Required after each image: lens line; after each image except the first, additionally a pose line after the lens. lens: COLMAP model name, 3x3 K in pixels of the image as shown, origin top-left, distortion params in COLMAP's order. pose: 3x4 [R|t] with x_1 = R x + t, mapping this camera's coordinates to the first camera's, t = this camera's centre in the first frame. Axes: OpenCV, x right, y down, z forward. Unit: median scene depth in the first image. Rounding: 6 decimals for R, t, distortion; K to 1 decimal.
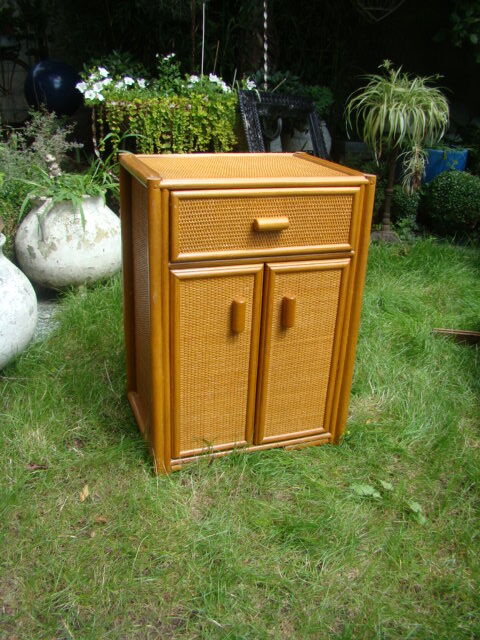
lens RADIAL K [[574.3, 0, 236.4], [0, 574.3, 300.0], [0, 0, 1]] dist [-0.101164, 0.099251]
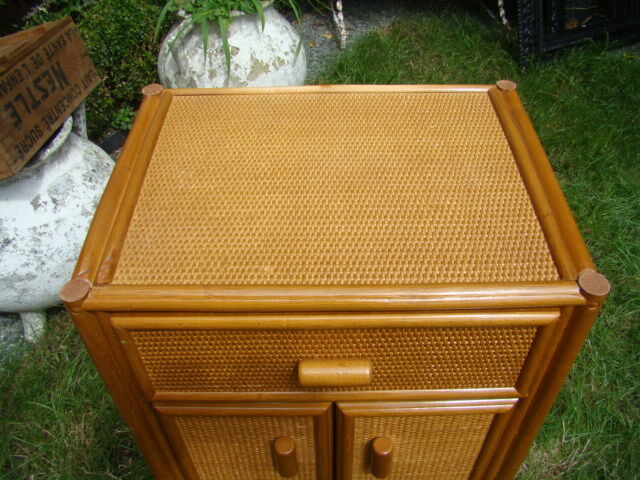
lens RADIAL K [[579.0, 0, 321.8], [0, 579.0, 279.0], [0, 0, 1]] dist [-0.093116, 0.020501]
pose [[0.951698, 0.209268, -0.224674, 0.066252], [-0.099062, 0.901898, 0.420436, -0.196354], [0.290617, -0.377872, 0.879065, 0.285500]]
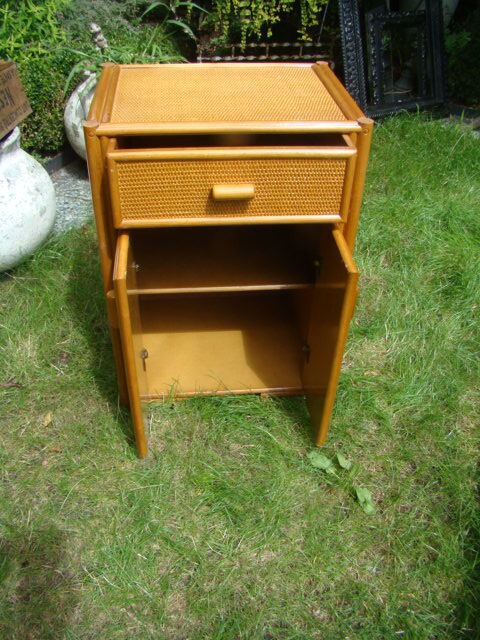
lens RADIAL K [[547.4, 0, 217.5], [0, 547.4, 317.2], [0, 0, 1]] dist [-0.067287, 0.006059]
pose [[0.969455, 0.161144, -0.184905, 0.104750], [-0.095875, 0.942879, 0.319041, -0.102616], [0.225754, -0.291569, 0.929528, 0.091051]]
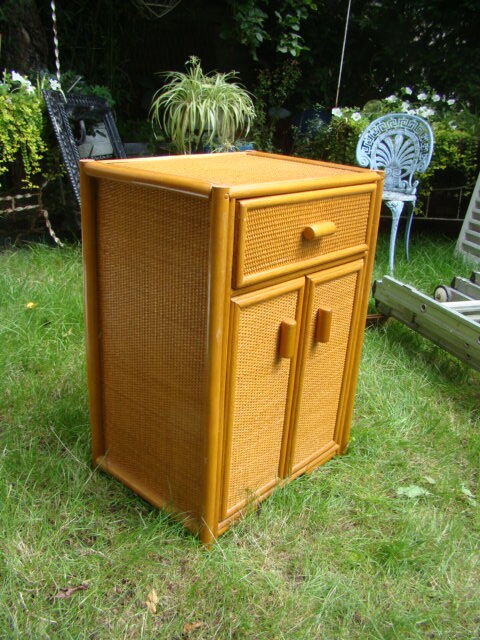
lens RADIAL K [[579.0, 0, 240.0], [0, 579.0, 320.0], [0, 0, 1]] dist [-0.093116, 0.020501]
pose [[0.899164, -0.165454, 0.405129, -0.206043], [0.154974, 0.986168, 0.058791, -0.032349], [-0.409253, 0.009922, 0.912367, 0.117017]]
